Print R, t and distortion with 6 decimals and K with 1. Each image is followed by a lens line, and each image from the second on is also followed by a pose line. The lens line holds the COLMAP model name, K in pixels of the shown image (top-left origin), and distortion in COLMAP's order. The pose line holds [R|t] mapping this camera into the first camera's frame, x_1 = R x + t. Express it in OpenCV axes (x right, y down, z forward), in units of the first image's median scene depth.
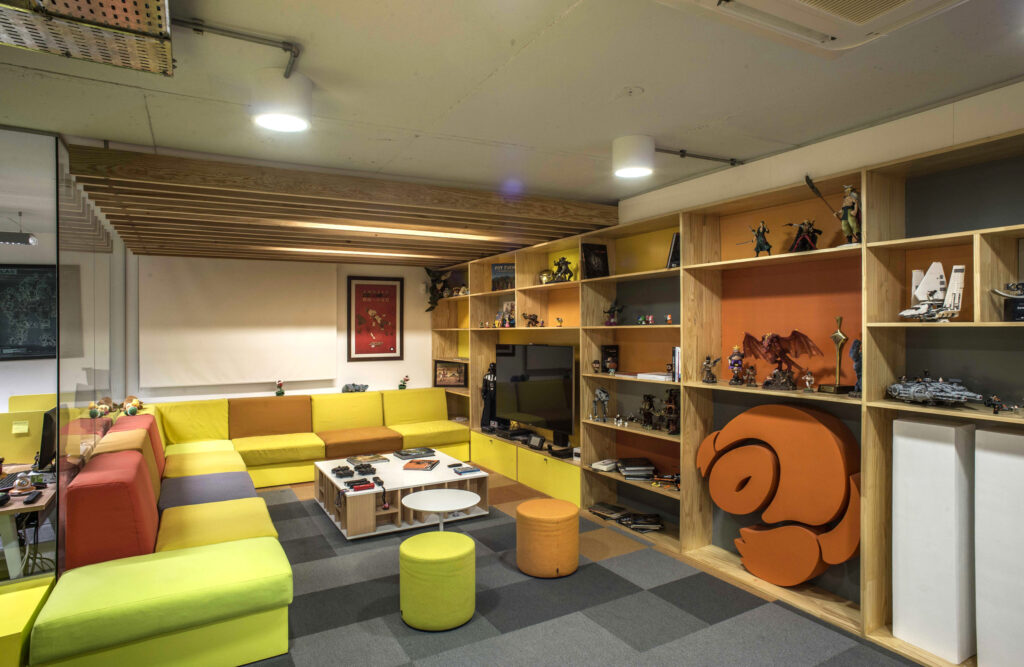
lens RADIAL K [[590.1, 0, 512.0], [0, 590.1, 333.5], [0, 0, 1]] dist [-0.002981, -0.000510]
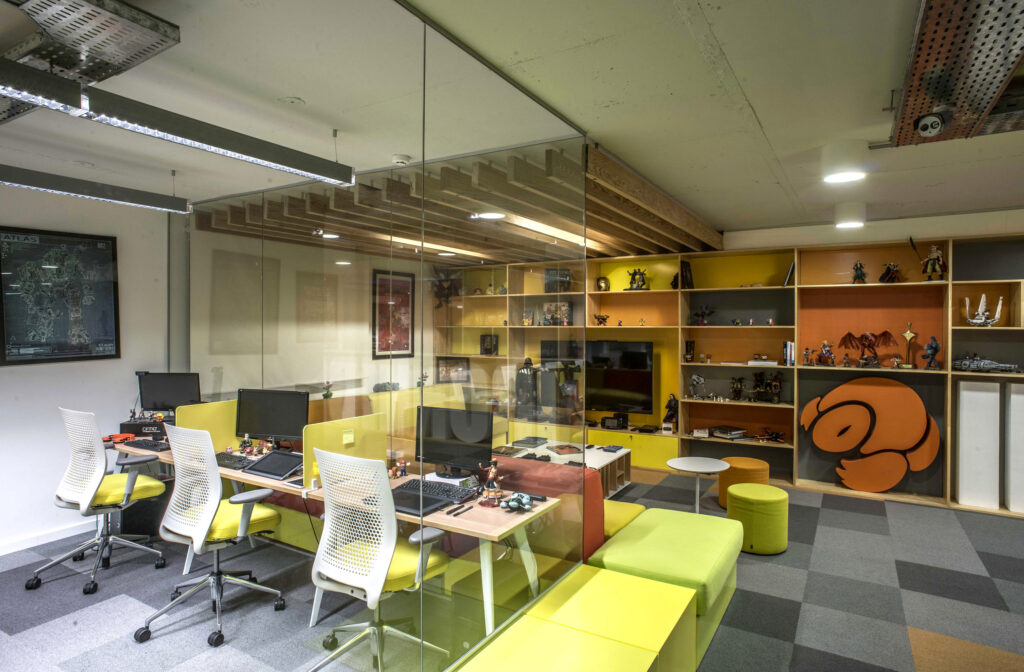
lens RADIAL K [[586.6, 0, 515.3], [0, 586.6, 326.2], [0, 0, 1]] dist [0.000348, 0.000899]
pose [[0.856163, 0.011693, 0.516573, -0.710973], [-0.006321, 0.999906, -0.012157, 0.004989], [-0.516667, 0.007143, 0.856157, 0.088934]]
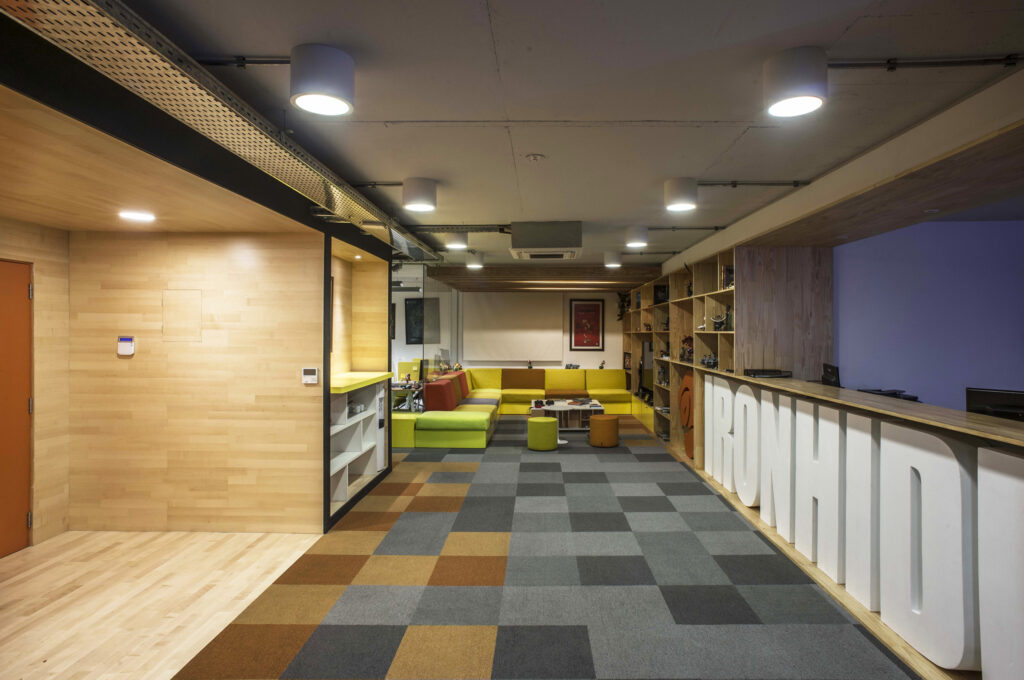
lens RADIAL K [[612.8, 0, 552.2], [0, 612.8, 337.0], [0, 0, 1]] dist [-0.000230, -0.000016]
pose [[0.875840, 0.015335, -0.482358, 0.636248], [-0.014366, 0.999881, 0.005702, -0.000507], [0.482388, 0.001936, 0.875956, -0.668820]]
